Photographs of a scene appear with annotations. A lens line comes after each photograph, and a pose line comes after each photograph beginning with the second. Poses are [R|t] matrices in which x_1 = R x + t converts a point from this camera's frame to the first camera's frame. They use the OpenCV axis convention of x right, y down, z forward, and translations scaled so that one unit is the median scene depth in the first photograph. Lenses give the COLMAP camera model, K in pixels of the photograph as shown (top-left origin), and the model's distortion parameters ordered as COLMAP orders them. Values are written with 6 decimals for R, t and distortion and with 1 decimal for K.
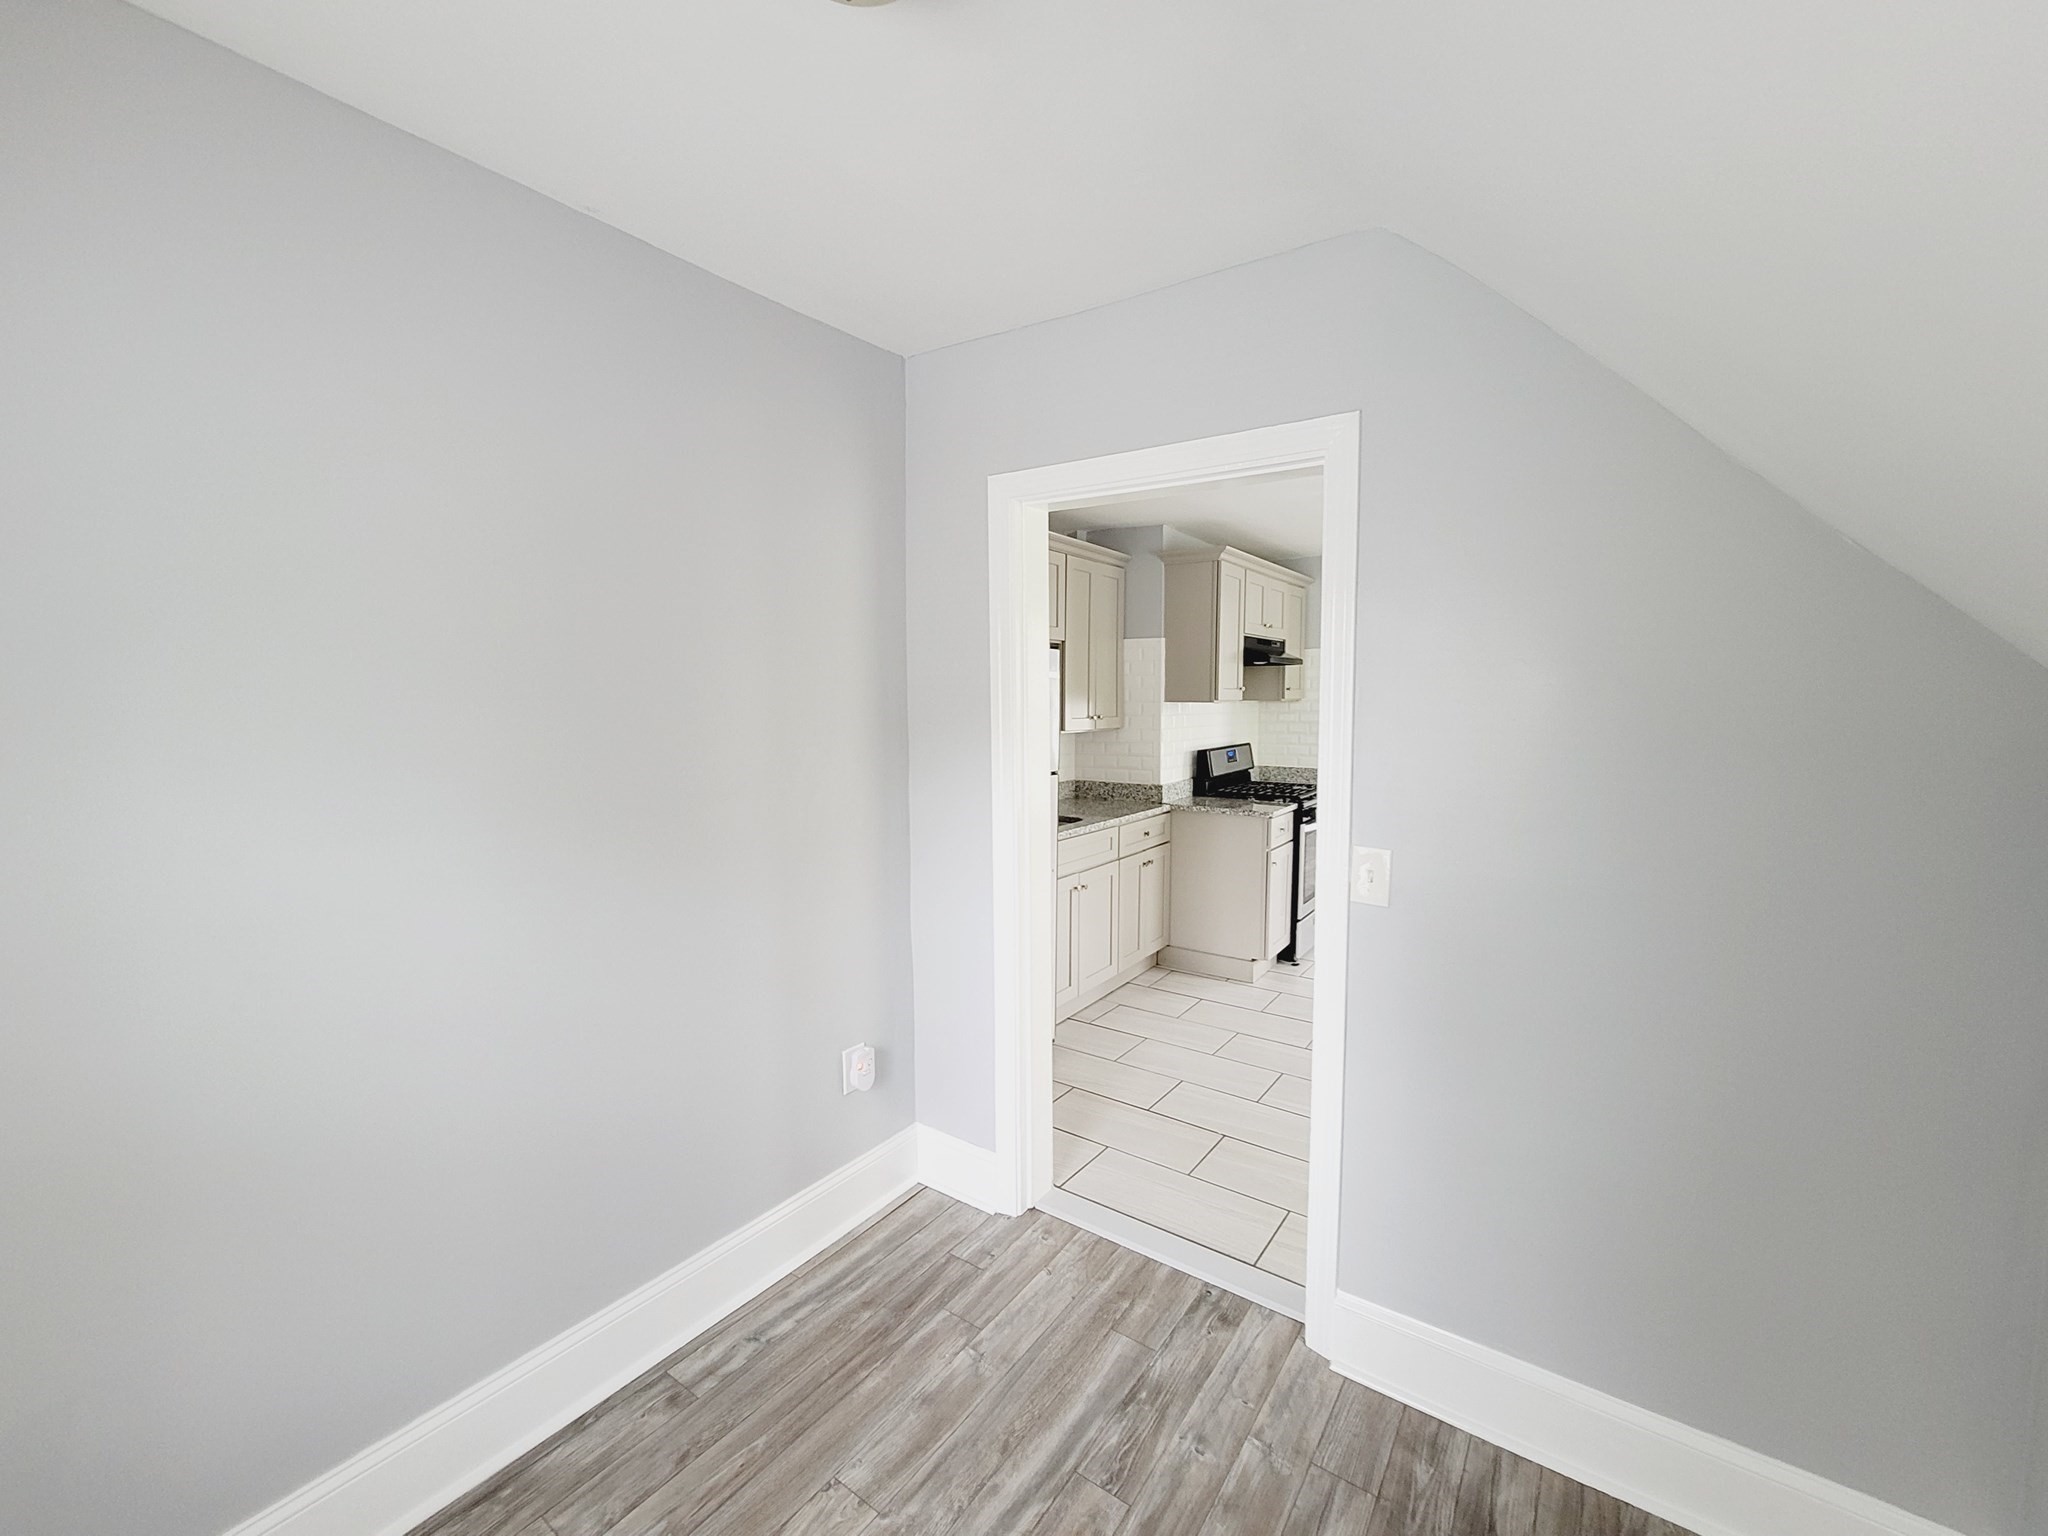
lens RADIAL K [[836.9, 0, 1030.2], [0, 836.9, 760.0], [0, 0, 1]] dist [-0.001168, -0.000069]
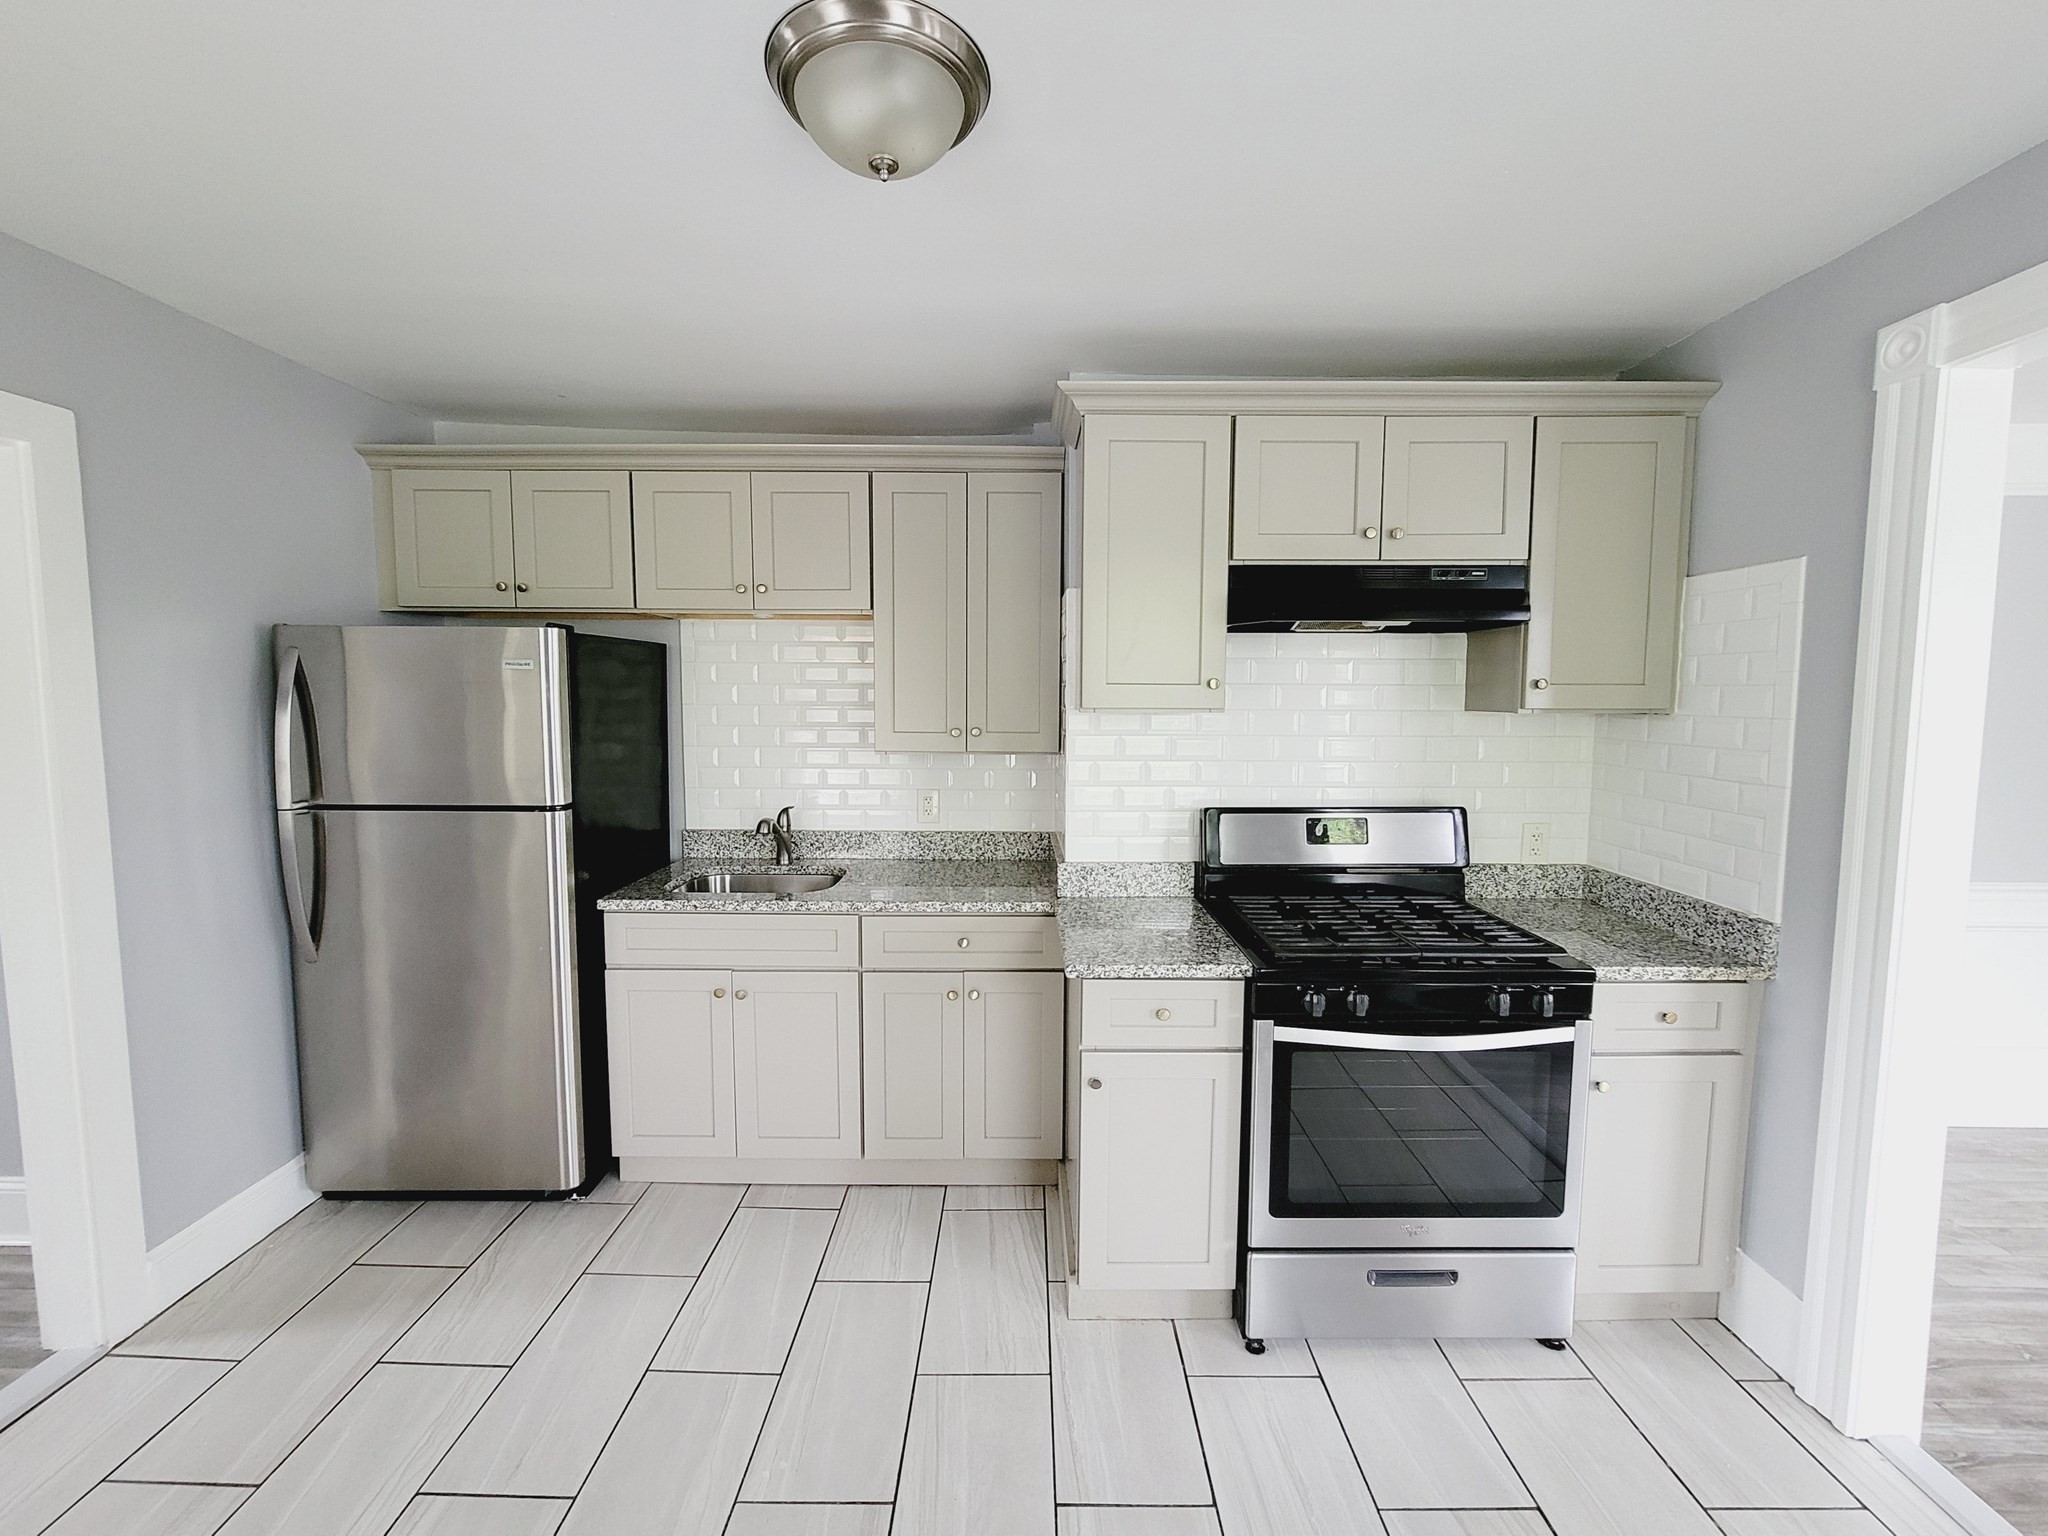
lens RADIAL K [[836.9, 0, 1030.2], [0, 836.9, 760.0], [0, 0, 1]] dist [-0.001168, -0.000069]
pose [[0.574955, 0.074988, -0.814741, 0.580699], [-0.064717, 0.996839, 0.046079, -0.059837], [0.815621, 0.026234, 0.577991, 0.669126]]
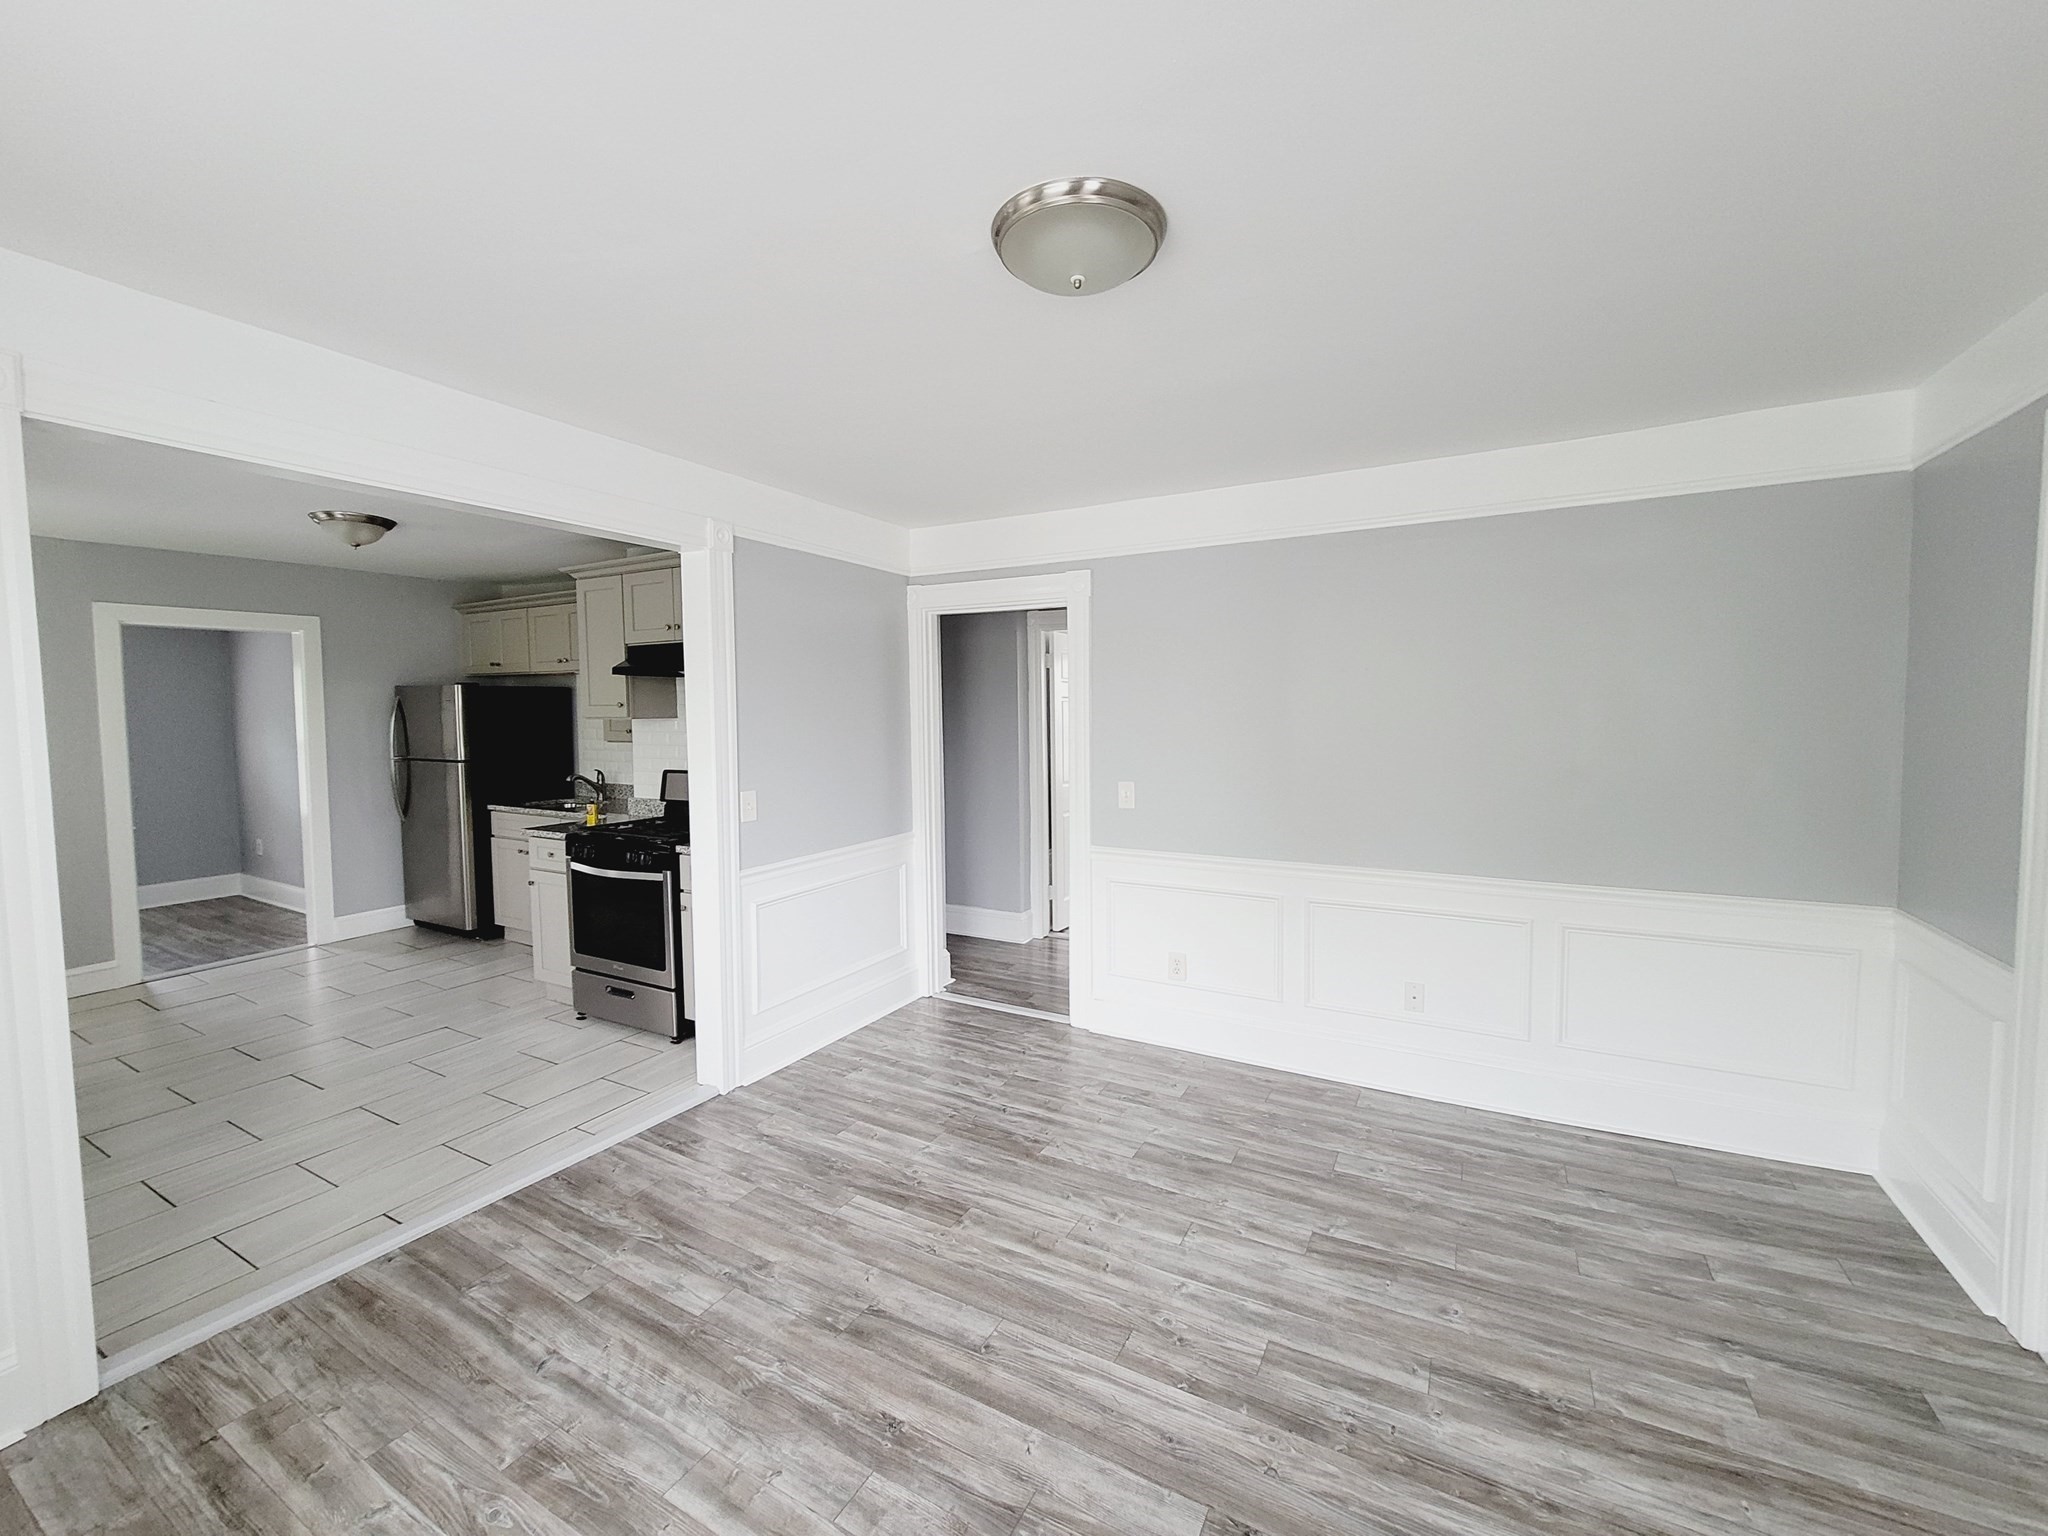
lens RADIAL K [[794.7, 0, 1086.2], [0, 794.7, 766.6], [0, 0, 1]] dist [-0.000322, -0.000008]
pose [[0.143982, 0.056694, -0.987955, 1.235793], [-0.068176, 0.996554, 0.047252, -0.095647], [0.987229, 0.060552, 0.147351, 1.422751]]
